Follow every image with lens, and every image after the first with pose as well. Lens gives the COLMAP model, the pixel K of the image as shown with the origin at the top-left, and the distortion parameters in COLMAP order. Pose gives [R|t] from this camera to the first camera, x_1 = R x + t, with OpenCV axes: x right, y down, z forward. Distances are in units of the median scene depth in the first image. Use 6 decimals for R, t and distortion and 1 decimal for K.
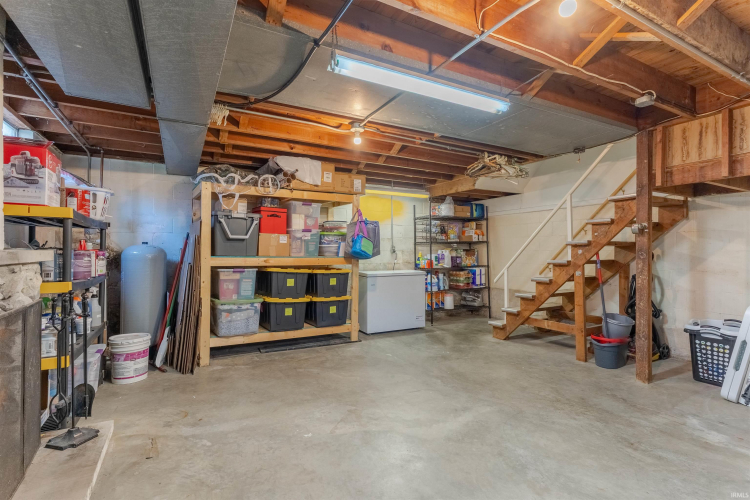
lens RADIAL K [[364.5, 0, 370.7], [0, 364.5, 251.1], [0, 0, 1]] dist [0.001714, -0.000004]
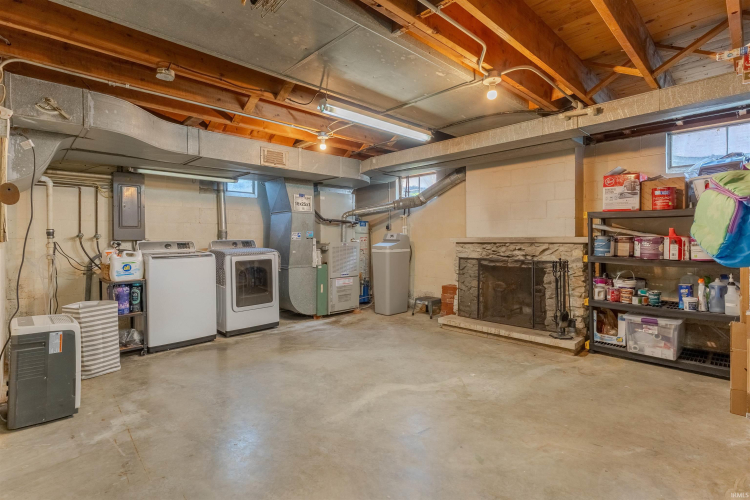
lens RADIAL K [[364.5, 0, 370.7], [0, 364.5, 251.1], [0, 0, 1]] dist [0.001714, -0.000004]
pose [[-0.964896, 0.013045, -0.262307, 0.500504], [0.003366, 0.999298, 0.037314, -0.004302], [0.262609, 0.035121, -0.964263, 2.019233]]
